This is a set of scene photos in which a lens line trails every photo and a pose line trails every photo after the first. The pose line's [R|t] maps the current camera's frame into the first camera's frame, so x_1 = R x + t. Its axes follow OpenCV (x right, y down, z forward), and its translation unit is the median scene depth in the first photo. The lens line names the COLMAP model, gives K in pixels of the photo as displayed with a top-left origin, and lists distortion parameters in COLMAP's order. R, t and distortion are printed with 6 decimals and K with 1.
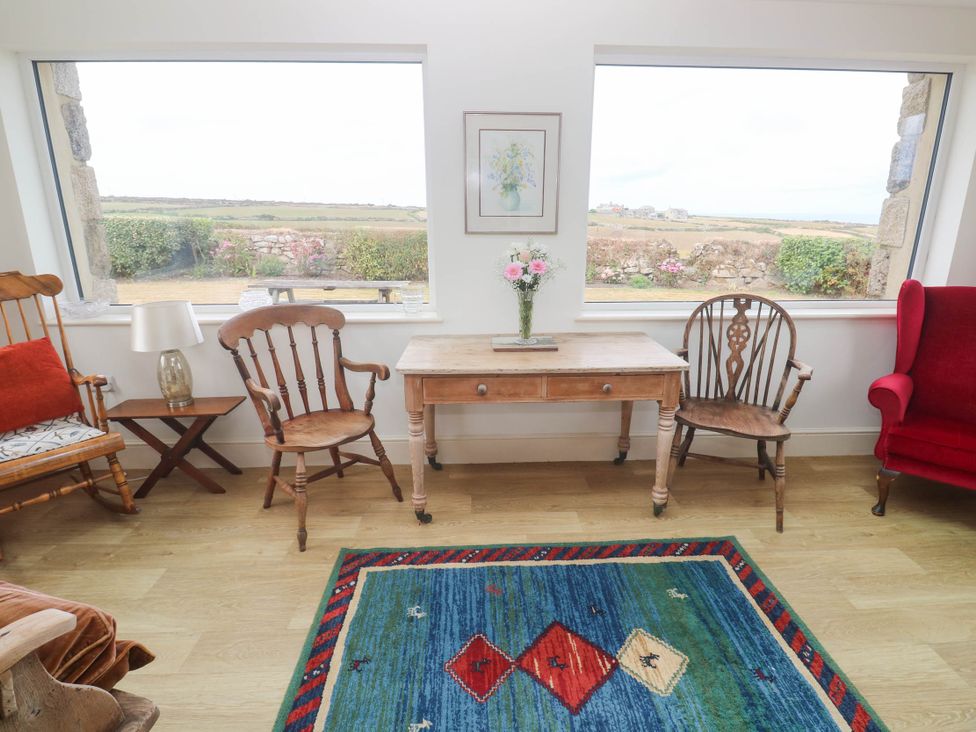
lens RADIAL K [[520.4, 0, 488.8], [0, 520.4, 355.9], [0, 0, 1]] dist [-0.003056, -0.010199]
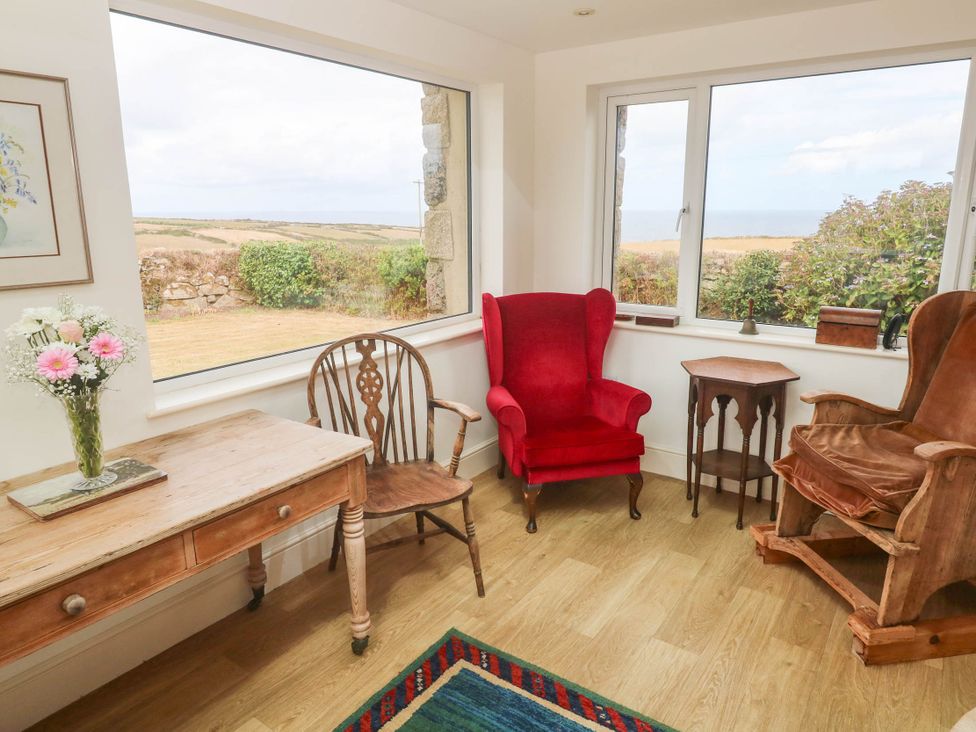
lens RADIAL K [[653.6, 0, 498.1], [0, 653.6, 349.7], [0, 0, 1]] dist [0.006119, -0.009657]
pose [[0.592424, -0.175630, 0.786249, -0.189562], [0.221149, 0.973910, 0.050918, -0.100655], [-0.774679, 0.143713, 0.615808, 0.215912]]
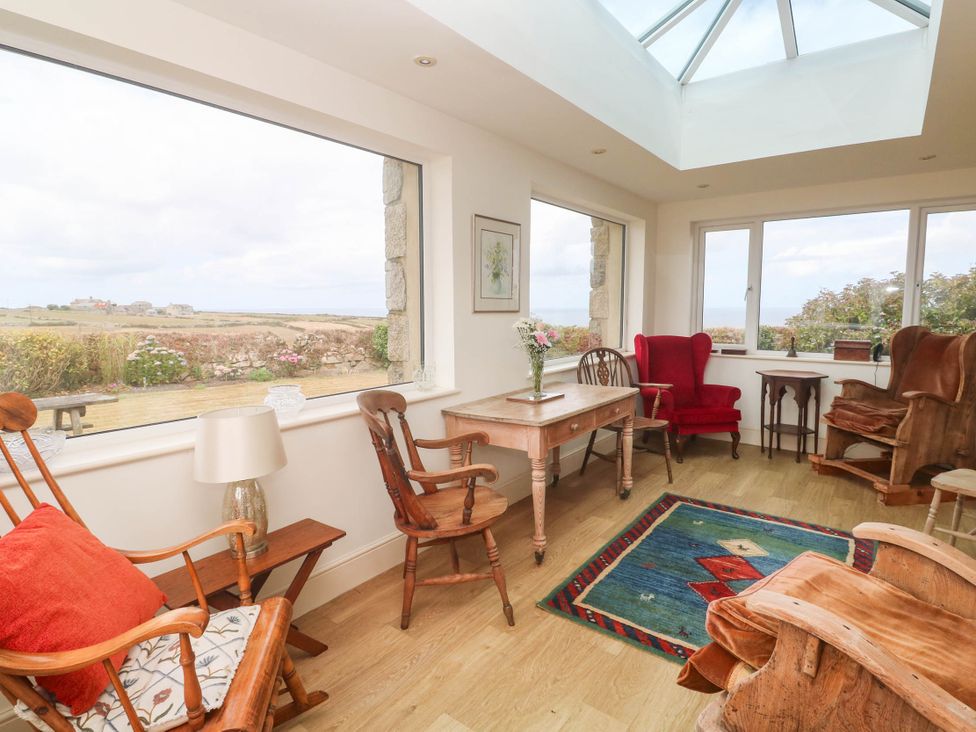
lens RADIAL K [[540.7, 0, 483.1], [0, 540.7, 358.1], [0, 0, 1]] dist [0.000933, -0.009782]
pose [[0.623278, -0.076801, 0.778220, -0.989541], [0.214003, 0.973928, -0.075281, -0.042173], [-0.752148, 0.213462, 0.623463, 0.259633]]
